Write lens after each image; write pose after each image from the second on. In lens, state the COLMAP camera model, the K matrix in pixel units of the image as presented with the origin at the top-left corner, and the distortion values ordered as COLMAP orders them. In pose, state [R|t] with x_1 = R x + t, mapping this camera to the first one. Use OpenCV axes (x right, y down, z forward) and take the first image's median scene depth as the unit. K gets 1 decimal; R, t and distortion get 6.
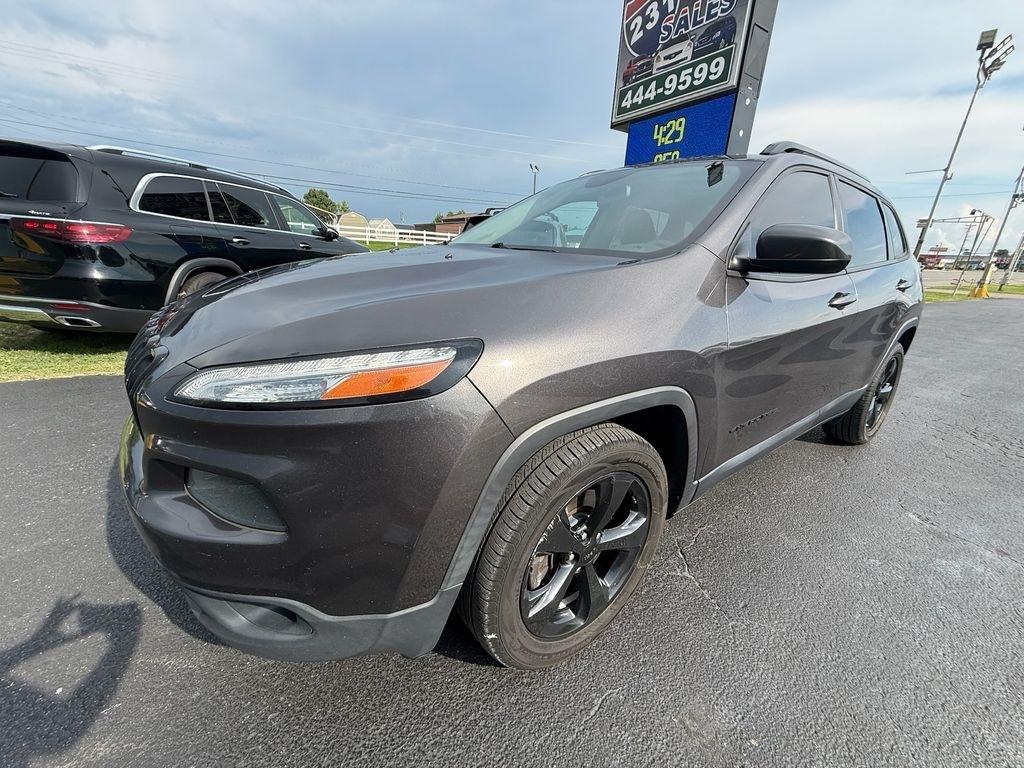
lens RADIAL K [[409.2, 0, 510.1], [0, 409.2, 389.5], [0, 0, 1]] dist [0.001259, 0.000134]
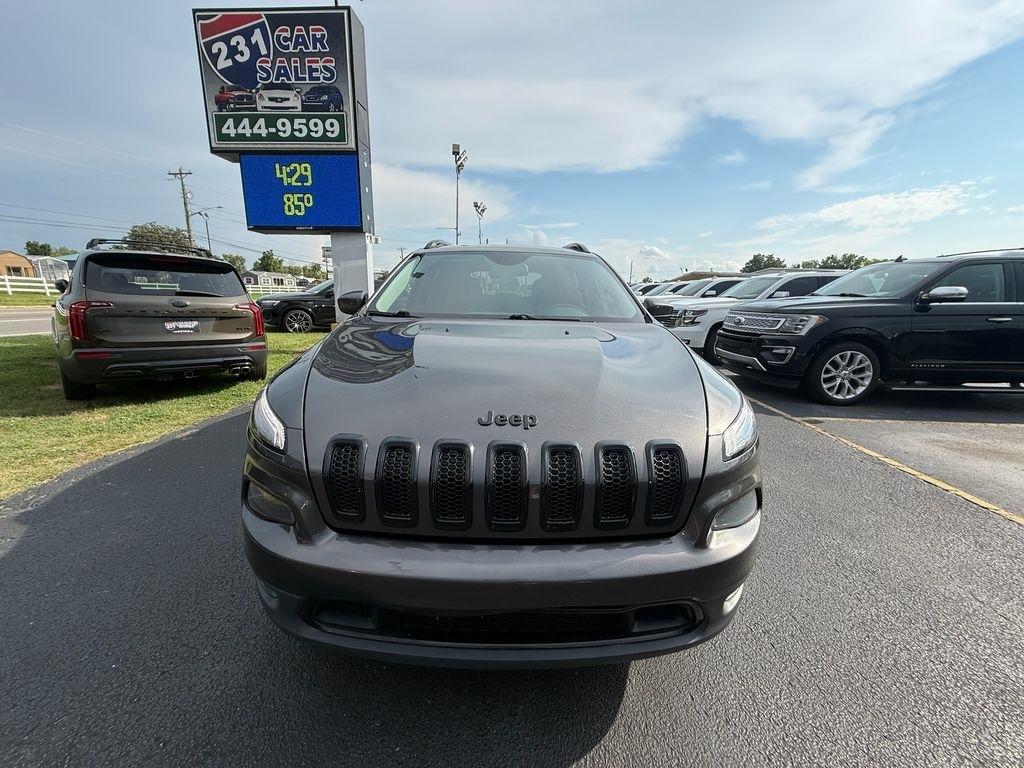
lens RADIAL K [[409.2, 0, 515.6], [0, 409.2, 390.0], [0, 0, 1]] dist [0.001259, 0.000134]
pose [[0.578191, -0.216853, 0.786555, -0.206632], [0.266702, 0.961307, 0.068981, -0.044884], [-0.771080, 0.169892, 0.613655, 0.056059]]
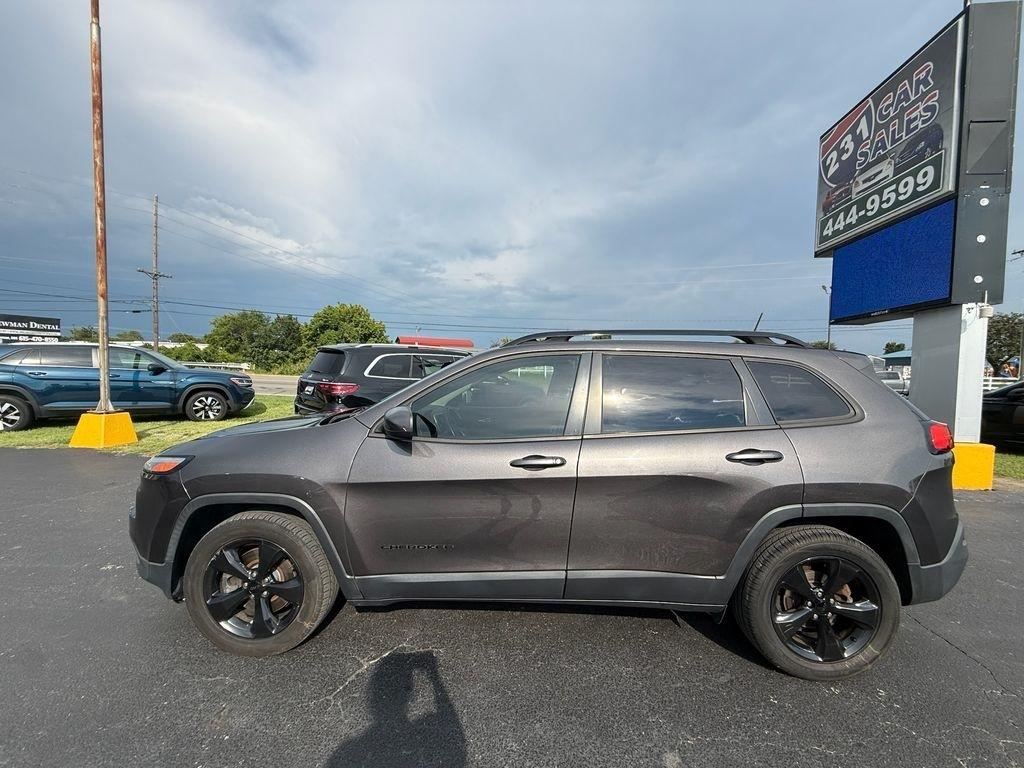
lens RADIAL K [[409.2, 0, 509.4], [0, 409.2, 389.7], [0, 0, 1]] dist [0.001259, 0.000134]
pose [[0.791163, -0.003280, -0.611597, 0.310113], [-0.178923, 0.954996, -0.236578, -0.029841], [0.584849, 0.296600, 0.754970, 0.012992]]
